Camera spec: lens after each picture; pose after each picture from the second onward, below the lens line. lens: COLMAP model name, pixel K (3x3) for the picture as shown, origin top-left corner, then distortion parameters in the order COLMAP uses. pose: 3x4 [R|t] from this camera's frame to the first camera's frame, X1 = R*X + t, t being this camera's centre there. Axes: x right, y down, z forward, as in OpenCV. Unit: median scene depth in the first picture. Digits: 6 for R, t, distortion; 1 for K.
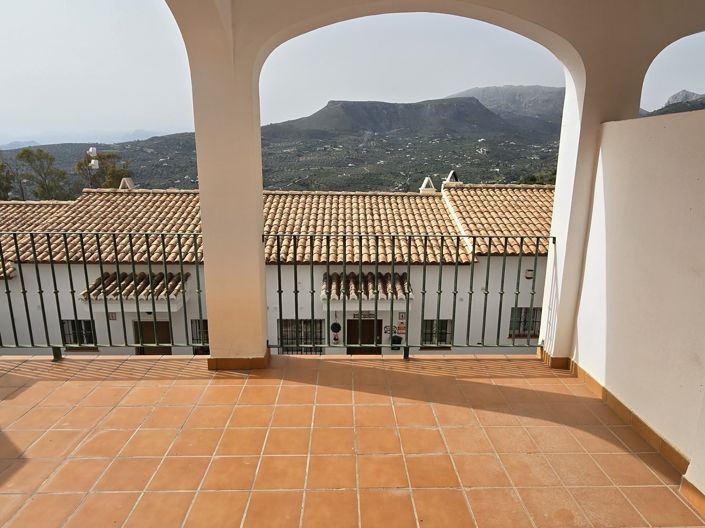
lens RADIAL K [[441.0, 0, 359.4], [0, 441.0, 253.7], [0, 0, 1]] dist [0.001252, -0.000117]
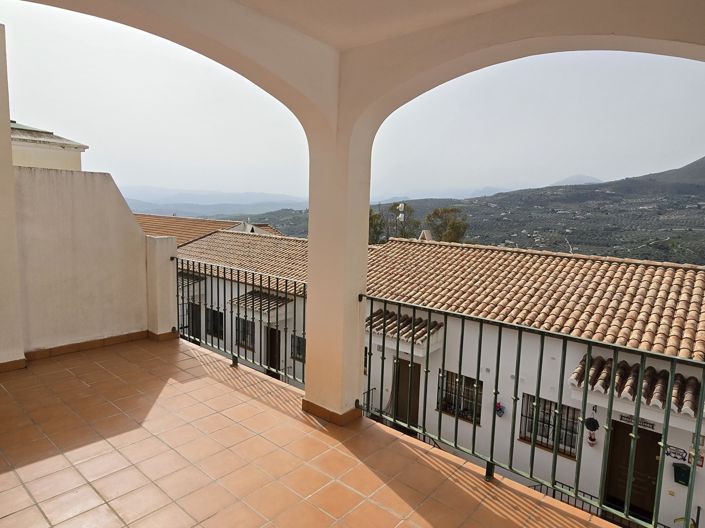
lens RADIAL K [[441.0, 0, 359.4], [0, 441.0, 253.7], [0, 0, 1]] dist [0.001252, -0.000117]
pose [[0.744860, 0.086677, -0.661567, 0.134171], [-0.166382, 0.984333, -0.058364, -0.022516], [0.646143, 0.153546, 0.747611, 0.064547]]
